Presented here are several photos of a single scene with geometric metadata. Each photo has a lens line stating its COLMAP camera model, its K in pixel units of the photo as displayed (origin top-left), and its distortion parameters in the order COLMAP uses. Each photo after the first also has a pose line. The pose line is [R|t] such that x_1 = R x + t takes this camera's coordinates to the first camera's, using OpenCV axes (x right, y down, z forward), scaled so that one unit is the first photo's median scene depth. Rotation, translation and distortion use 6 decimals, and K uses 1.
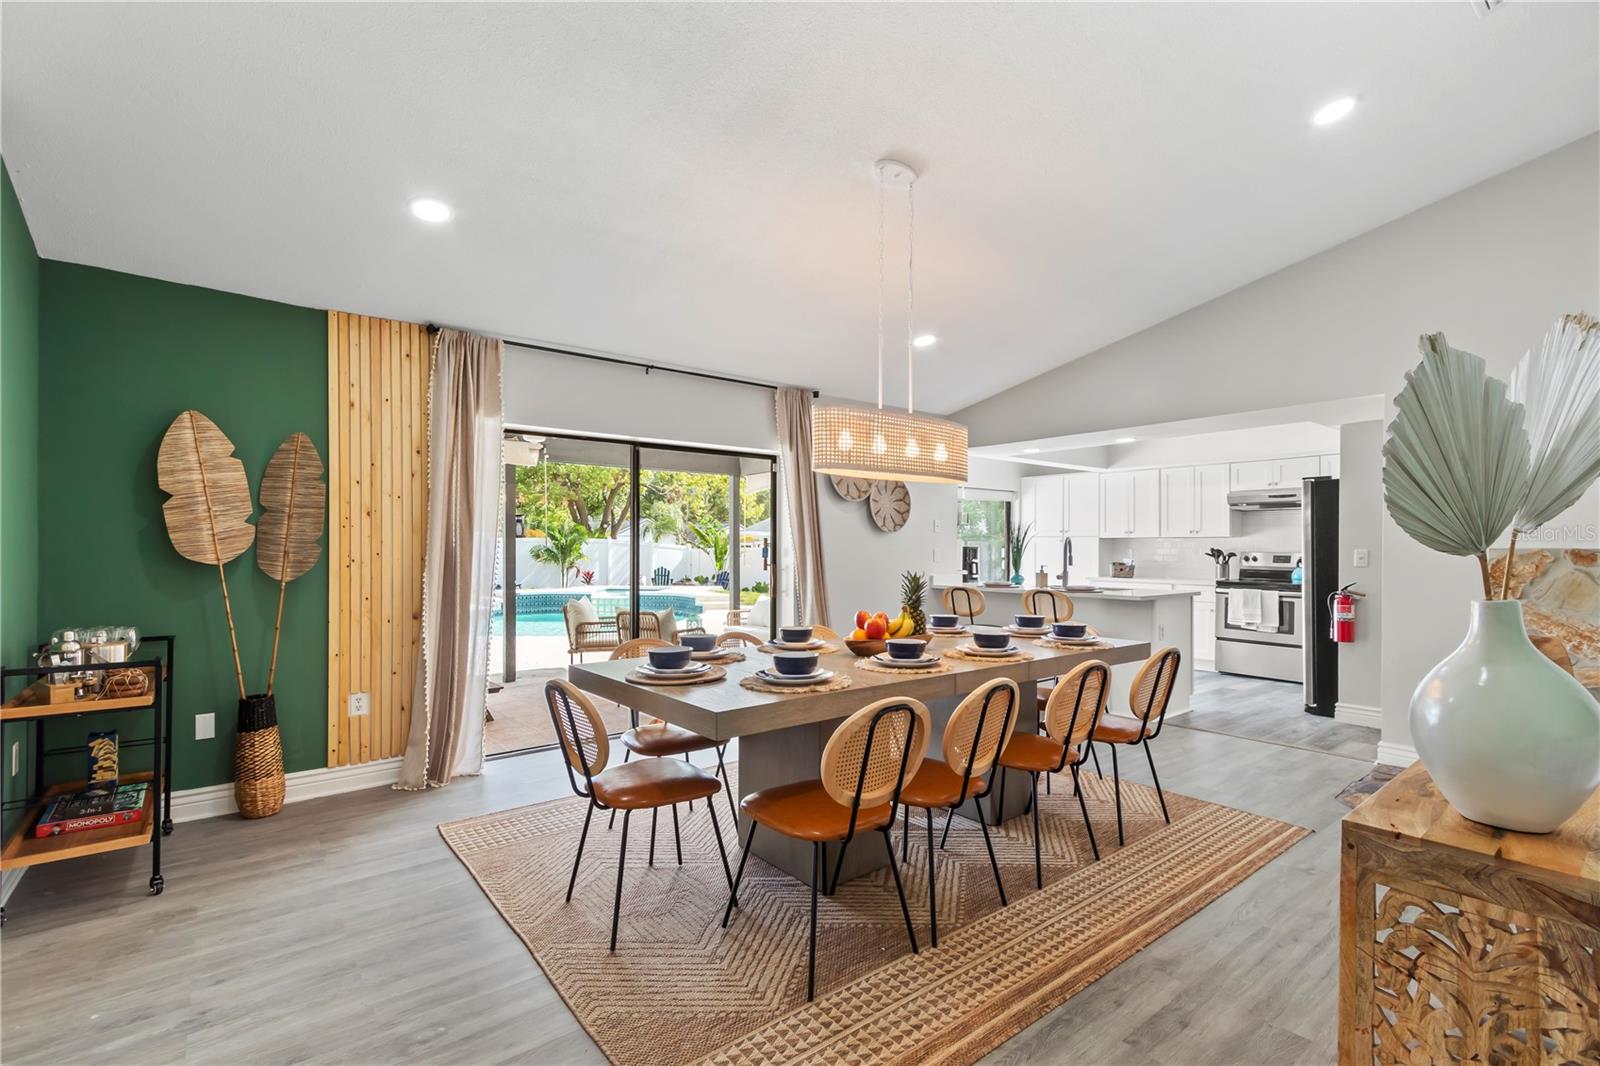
lens RADIAL K [[729.6, 0, 793.8], [0, 729.6, 543.5], [0, 0, 1]] dist [0.000172, -0.001095]
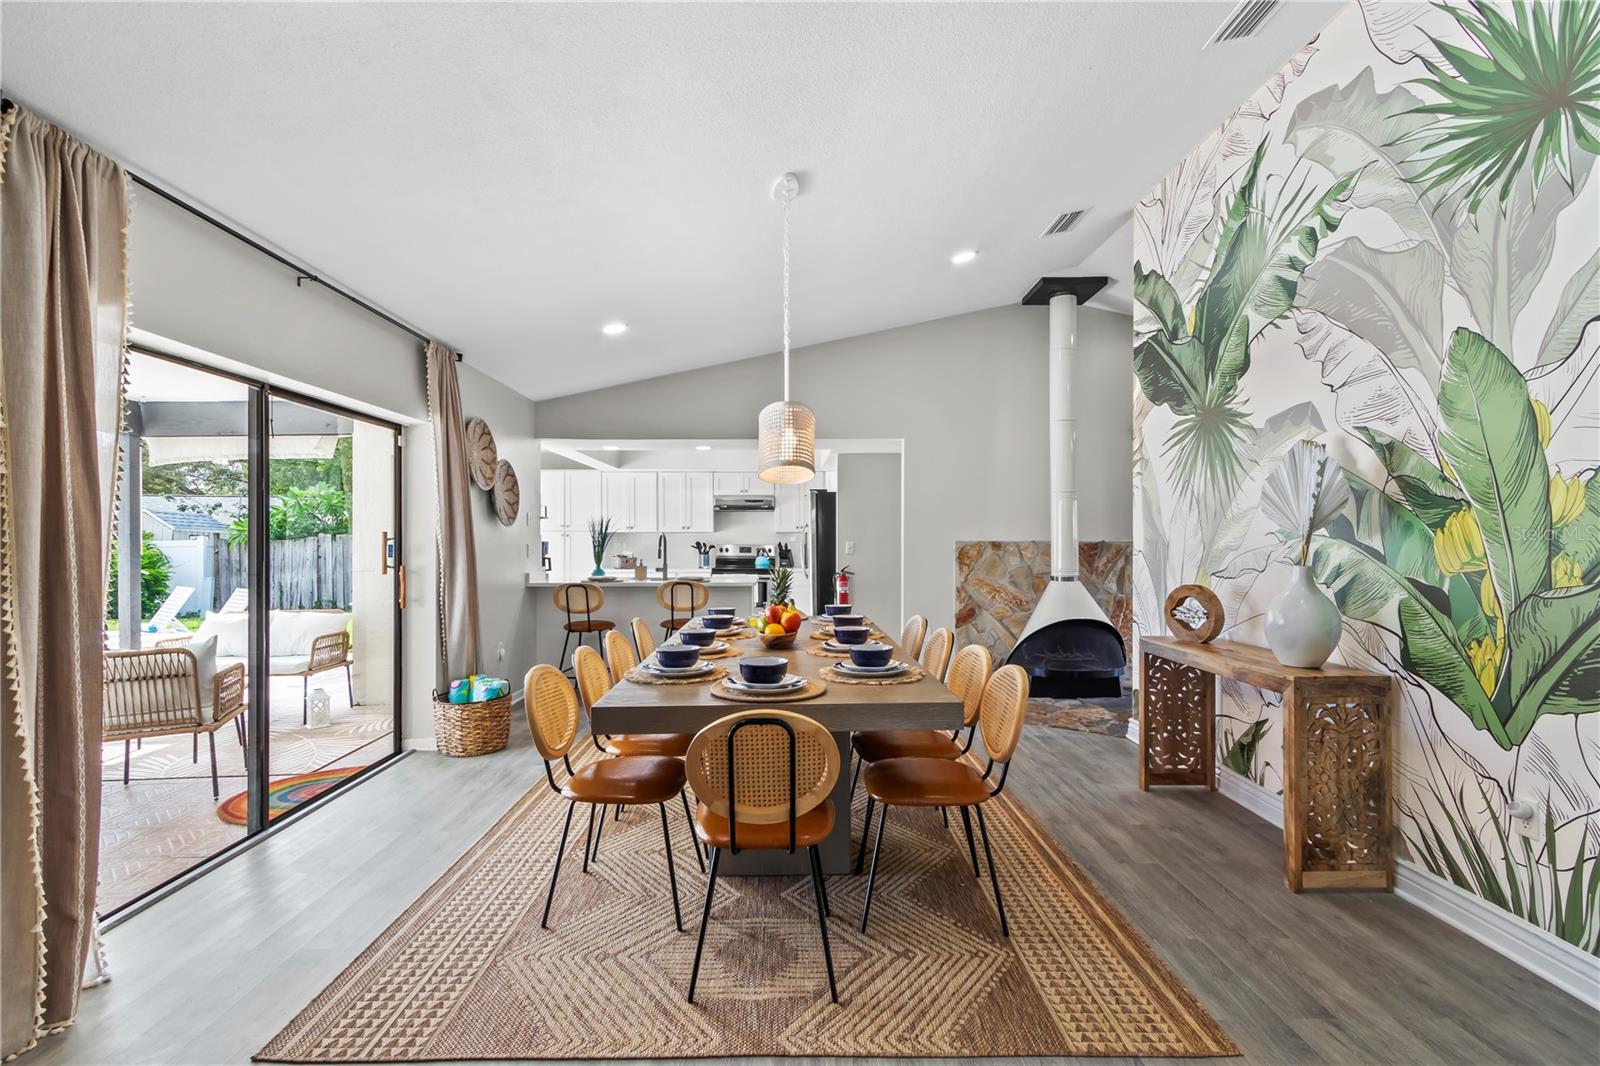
lens RADIAL K [[729.6, 0, 793.8], [0, 729.6, 543.5], [0, 0, 1]] dist [0.000172, -0.001095]
pose [[0.608163, -0.008382, 0.793768, -0.406003], [0.000661, 0.999949, 0.010053, -0.002998], [-0.793812, -0.005589, 0.608137, 0.210244]]
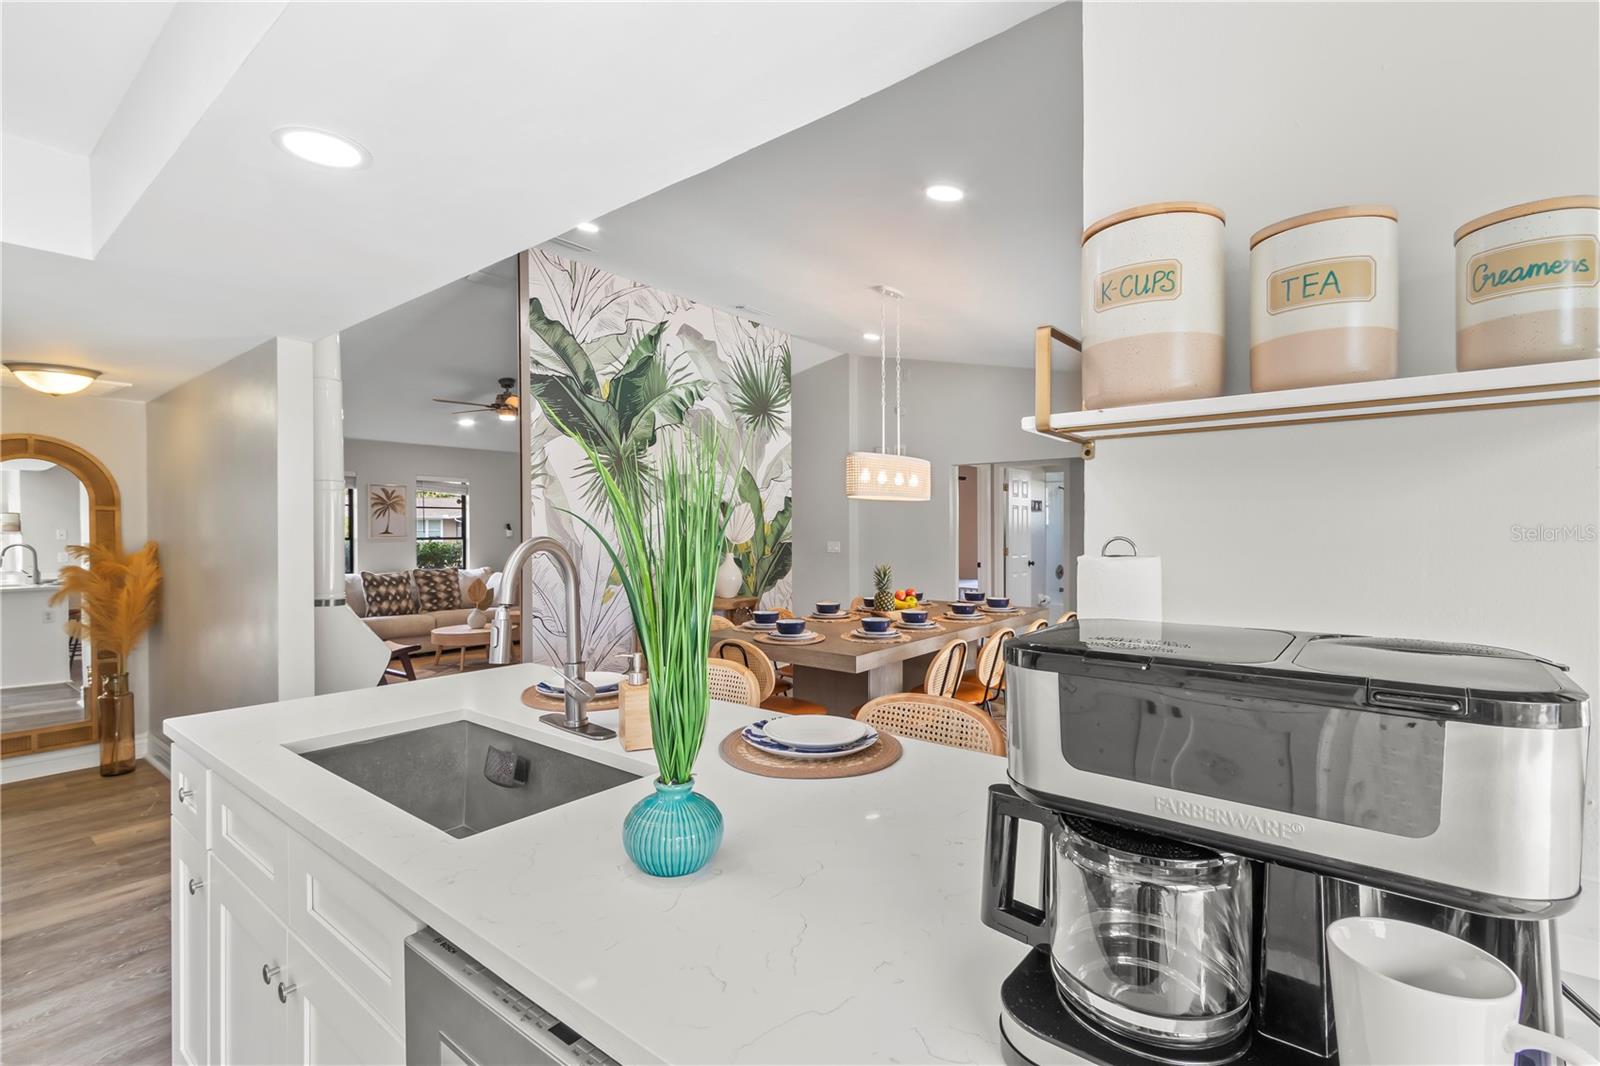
lens RADIAL K [[726.3, 0, 789.7], [0, 726.3, 537.8], [0, 0, 1]] dist [0.004167, -0.001670]
pose [[-0.976492, 0.000851, -0.215551, 0.385952], [0.000109, 0.999994, 0.003454, -0.010347], [0.215553, 0.003349, -0.976487, 1.408123]]
